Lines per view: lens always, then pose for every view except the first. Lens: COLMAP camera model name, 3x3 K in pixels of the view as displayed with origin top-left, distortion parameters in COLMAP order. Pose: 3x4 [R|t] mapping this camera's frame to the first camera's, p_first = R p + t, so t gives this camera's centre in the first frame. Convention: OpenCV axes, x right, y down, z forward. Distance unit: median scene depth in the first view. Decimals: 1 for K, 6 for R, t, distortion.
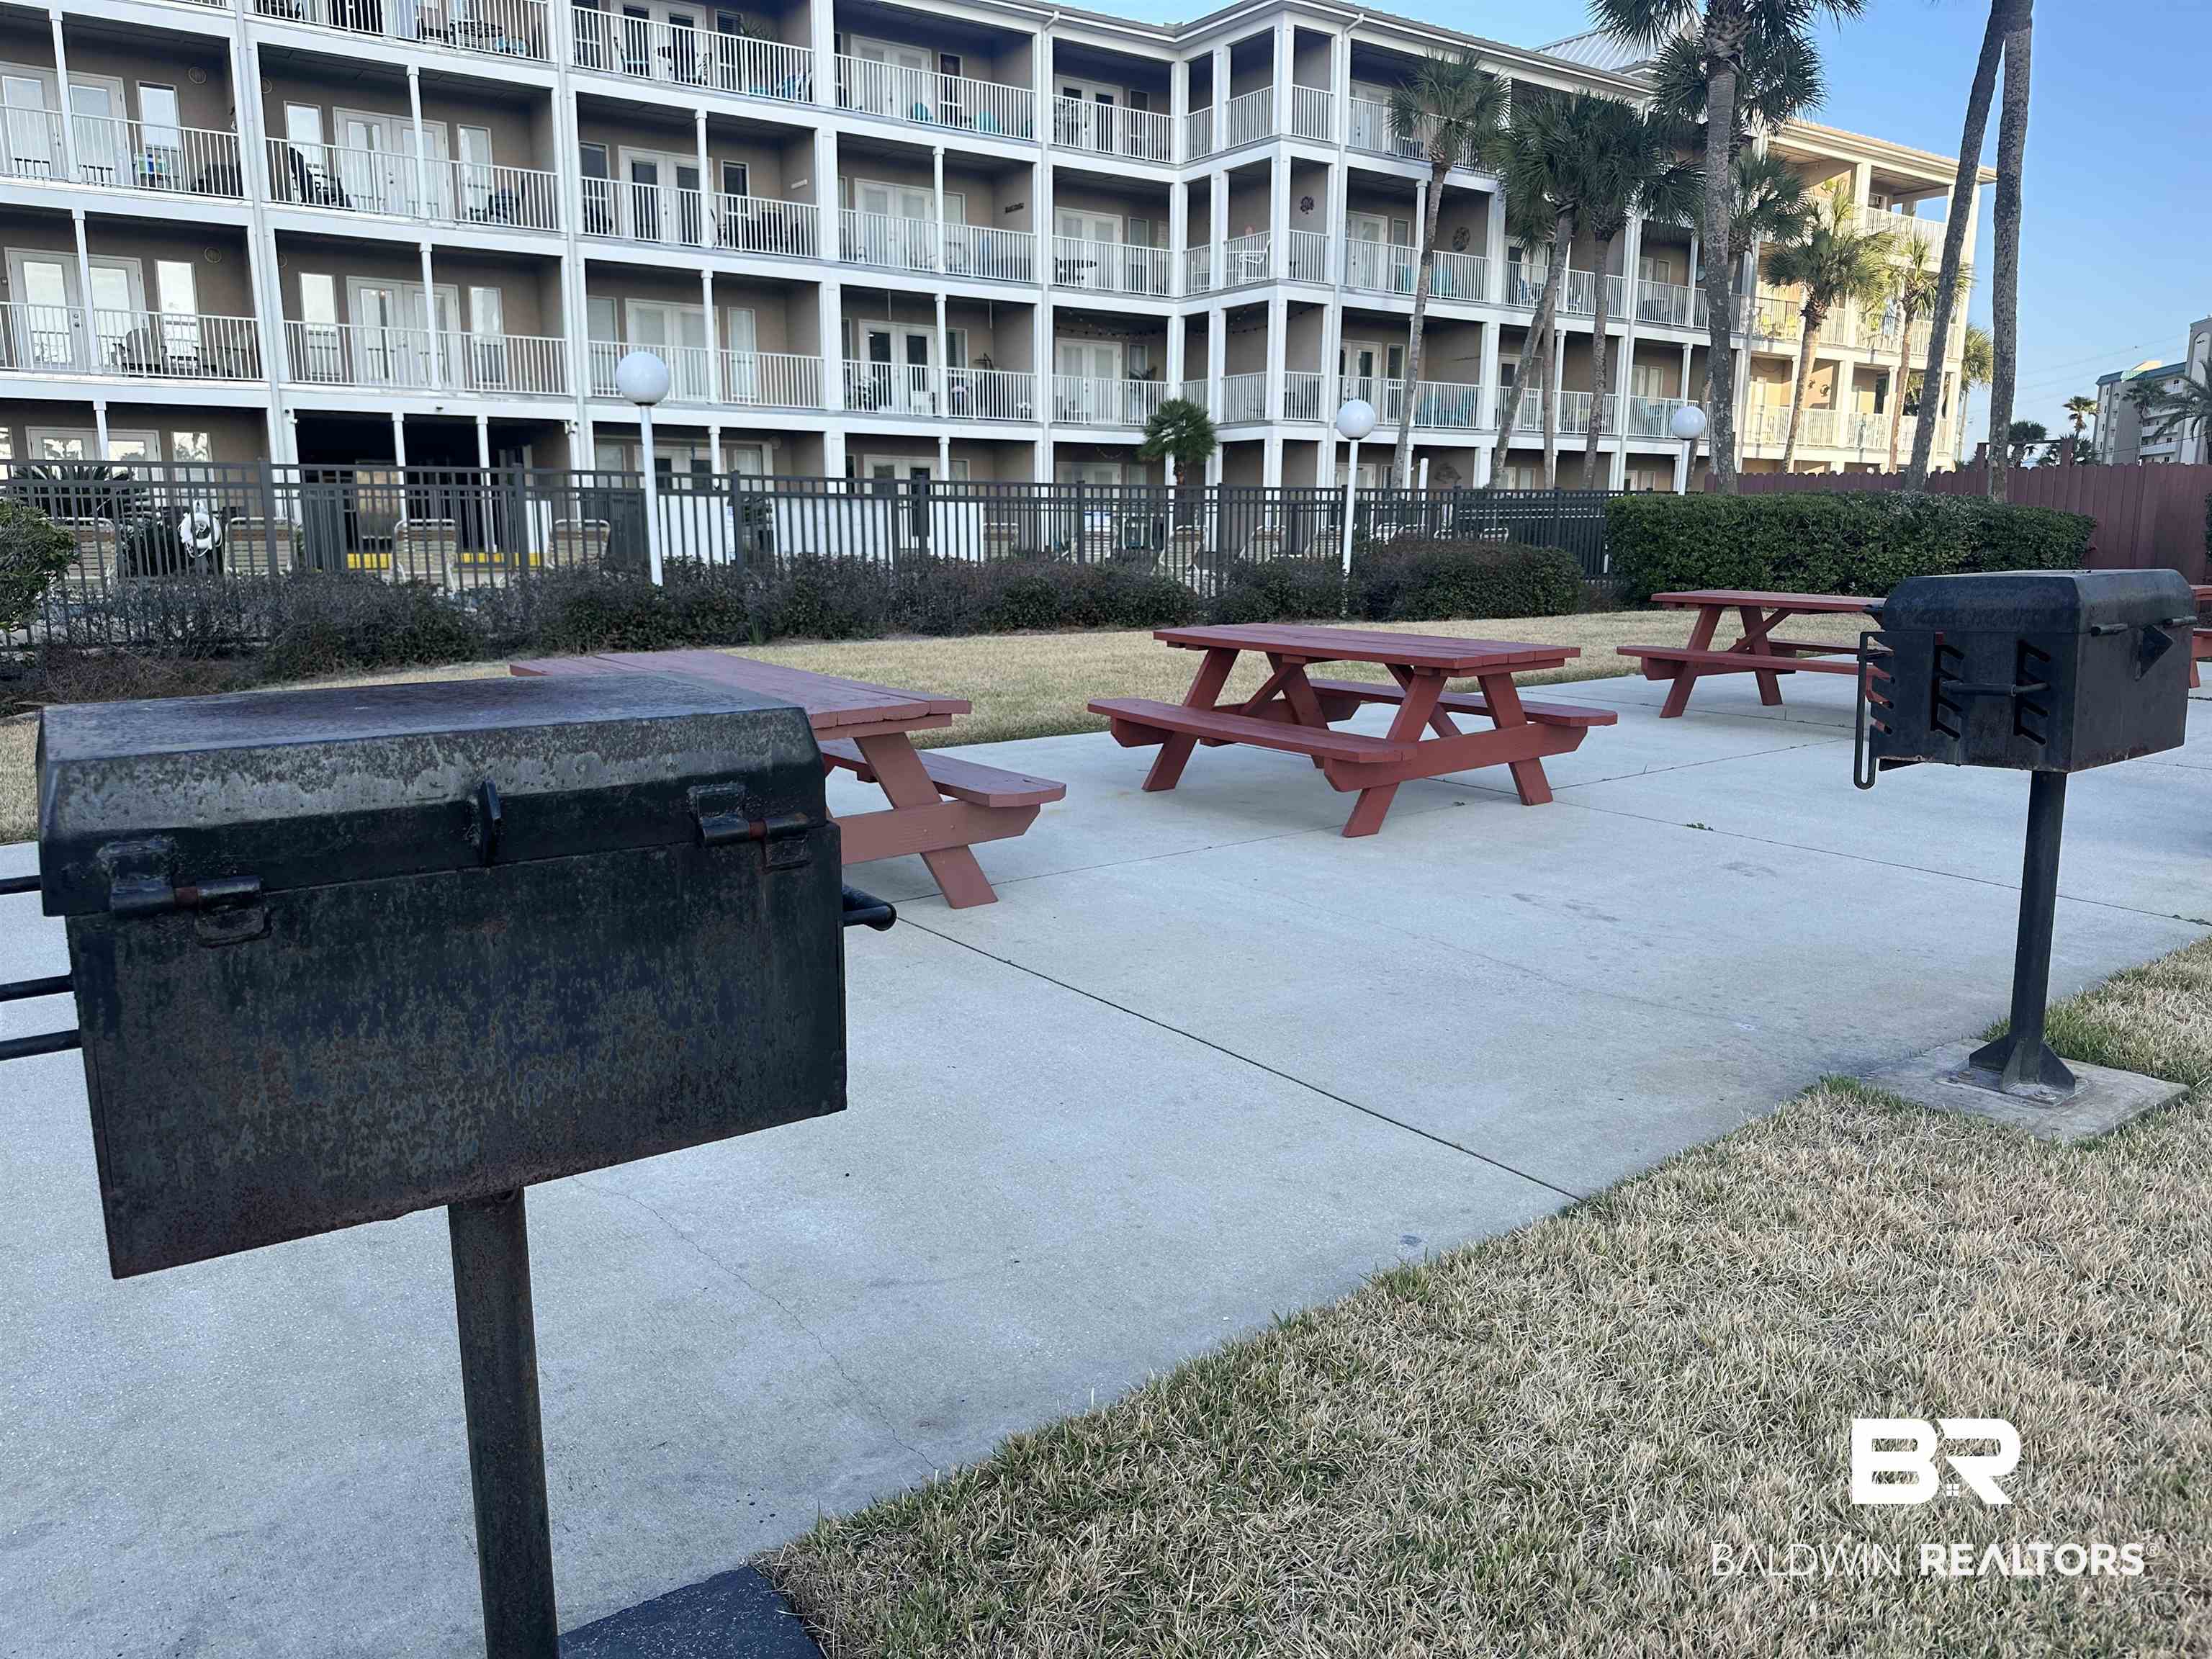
lens RADIAL K [[1535.9, 0, 1111.2], [0, 1535.9, 828.1], [0, 0, 1]] dist [0.017098, -0.023221]
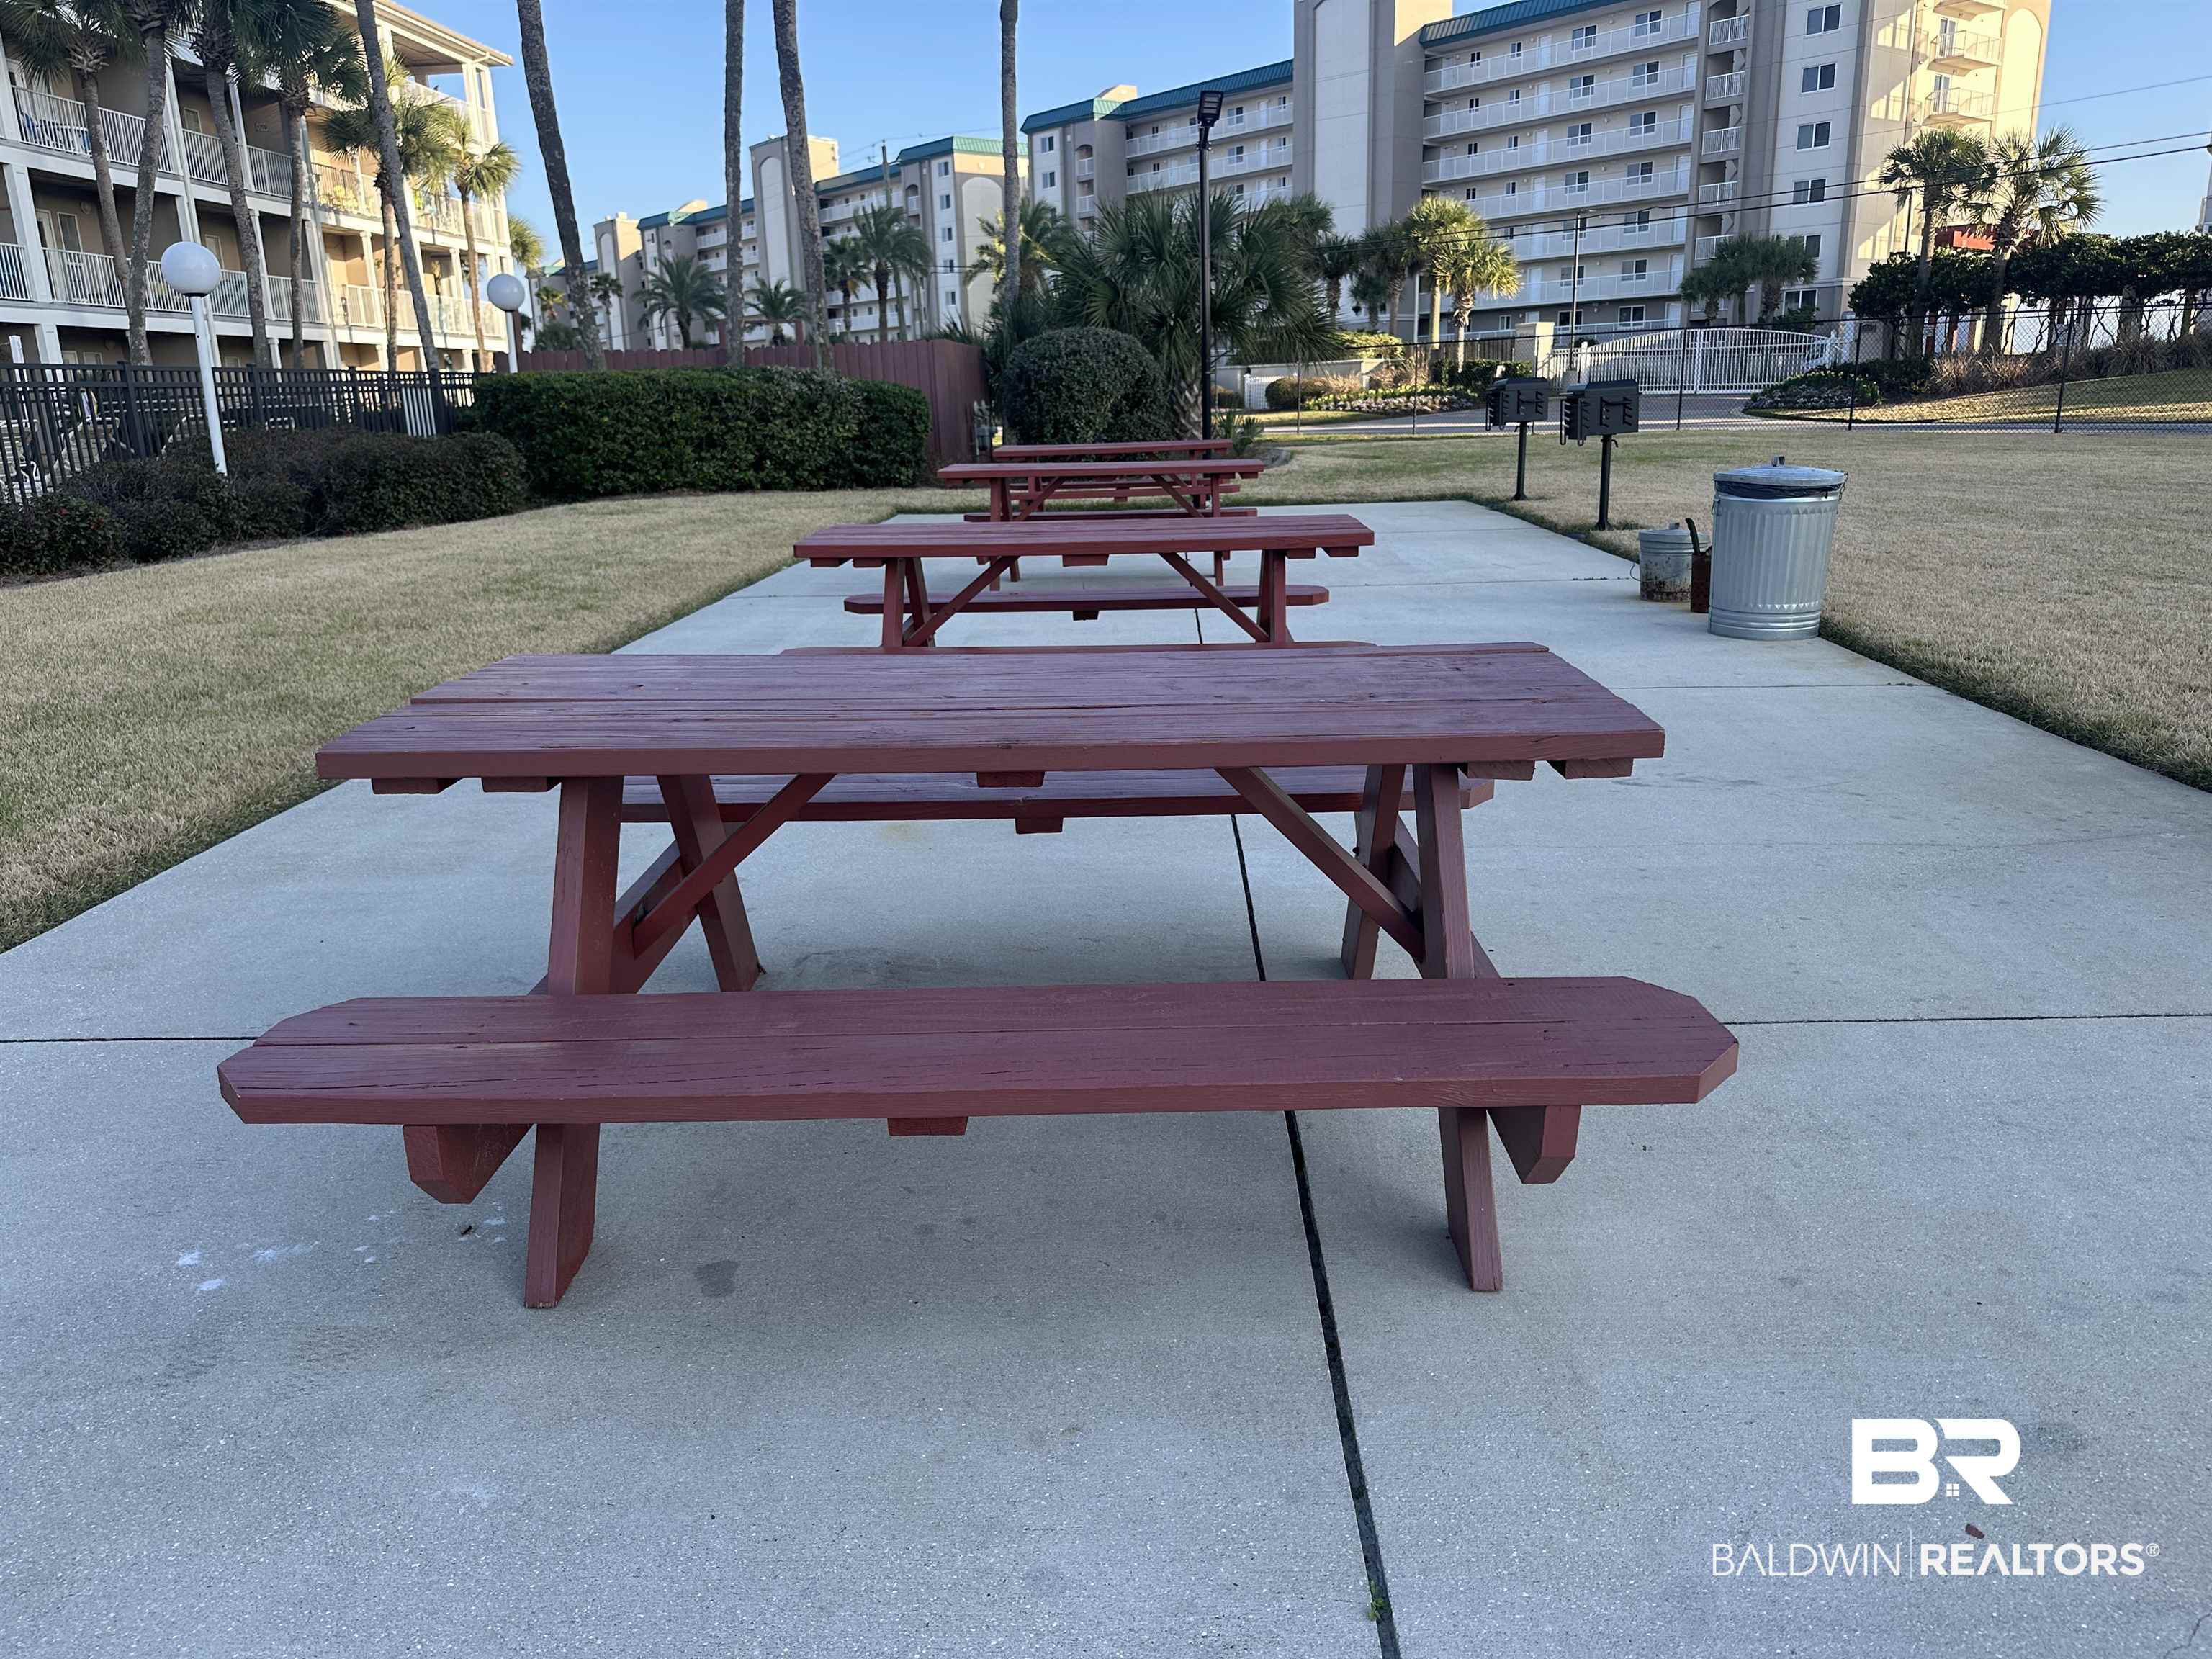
lens RADIAL K [[1535.9, 0, 1105.0], [0, 1535.9, 831.1], [0, 0, 1]] dist [0.017098, -0.023221]
pose [[0.623035, -0.227557, 0.748362, -0.185731], [0.176935, 0.972948, 0.148544, -0.035756], [-0.761920, 0.039863, 0.646443, 0.203848]]
